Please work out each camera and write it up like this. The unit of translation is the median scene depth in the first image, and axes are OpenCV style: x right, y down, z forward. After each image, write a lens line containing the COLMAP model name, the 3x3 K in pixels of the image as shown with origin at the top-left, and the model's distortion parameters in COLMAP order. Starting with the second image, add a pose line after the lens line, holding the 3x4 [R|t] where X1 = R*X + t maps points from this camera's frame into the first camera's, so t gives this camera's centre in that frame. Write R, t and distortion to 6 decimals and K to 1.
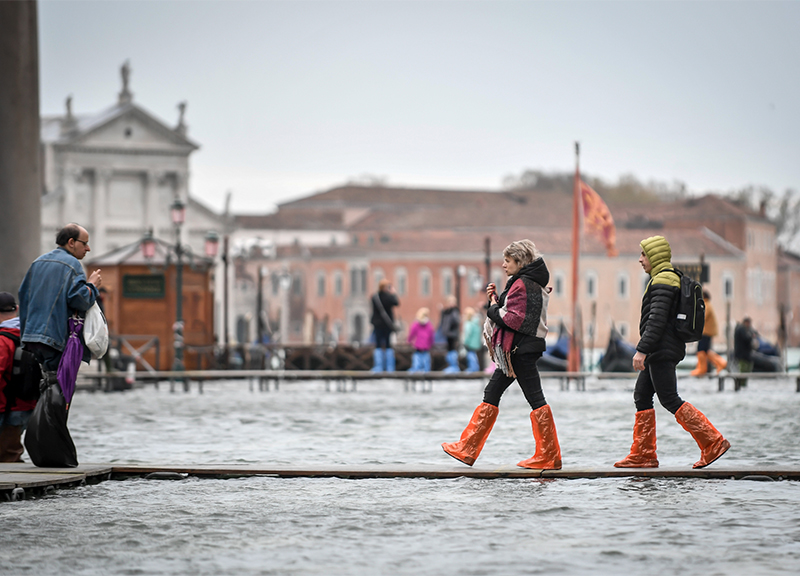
lens RADIAL K [[1018.9, 0, 400.0], [0, 1018.9, 288.0], [0, 0, 1]] dist [-0.001658, 0.034916]
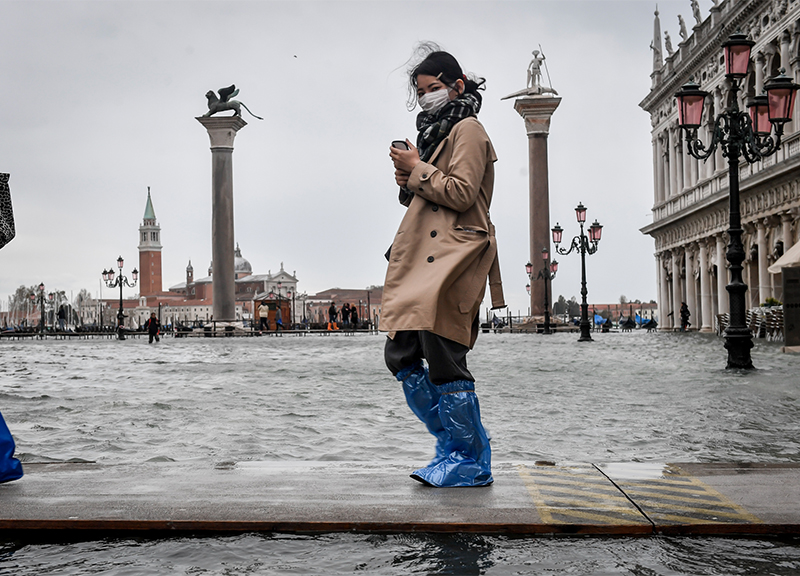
lens RADIAL K [[1018.9, 0, 400.0], [0, 1018.9, 288.0], [0, 0, 1]] dist [-0.001658, 0.034916]
pose [[0.998475, -0.007565, 0.054694, 0.002302], [0.005100, 0.998971, 0.045071, -0.298927], [-0.054979, -0.044724, 0.997485, -3.408113]]
